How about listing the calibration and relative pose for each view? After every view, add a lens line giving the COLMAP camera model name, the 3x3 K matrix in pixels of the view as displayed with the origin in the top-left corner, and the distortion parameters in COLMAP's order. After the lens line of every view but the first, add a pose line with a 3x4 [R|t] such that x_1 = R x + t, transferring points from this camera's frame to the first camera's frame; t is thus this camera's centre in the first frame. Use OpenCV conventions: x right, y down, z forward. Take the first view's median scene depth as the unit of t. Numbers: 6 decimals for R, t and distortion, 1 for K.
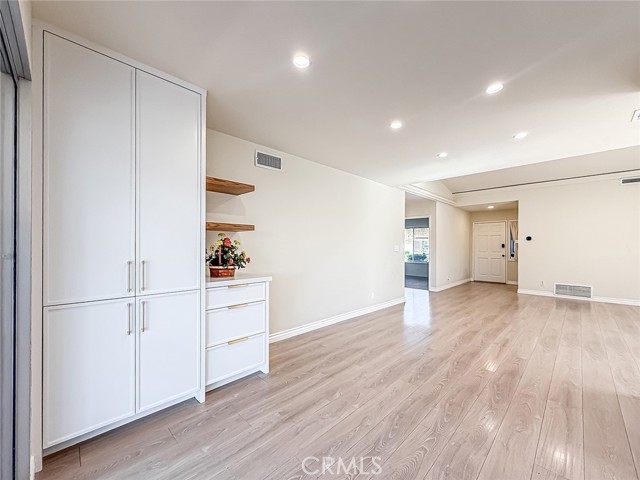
lens RADIAL K [[263.3, 0, 315.7], [0, 263.3, 244.7], [0, 0, 1]] dist [0.007691, -0.000451]
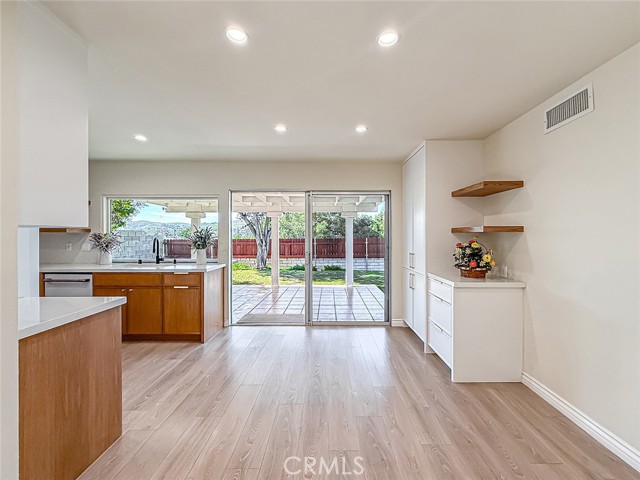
lens RADIAL K [[263.3, 0, 335.0], [0, 263.3, 234.9], [0, 0, 1]] dist [0.007691, -0.000451]
pose [[-0.686576, -0.007462, -0.727020, 0.631882], [0.004634, 0.999882, -0.014639, -0.028490], [0.727044, -0.013420, -0.686460, 1.049176]]
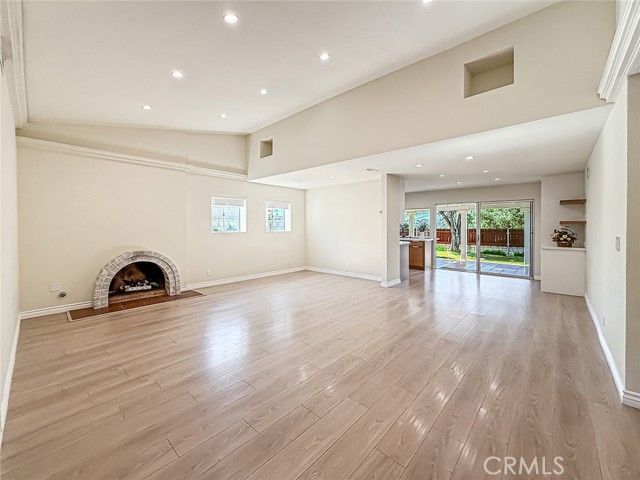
lens RADIAL K [[263.3, 0, 319.5], [0, 263.3, 227.1], [0, 0, 1]] dist [0.007691, -0.000451]
pose [[-0.998636, -0.005977, -0.051874, 1.333986], [-0.005603, 0.999957, -0.007360, -0.008850], [0.051916, -0.007060, -0.998627, 2.352291]]
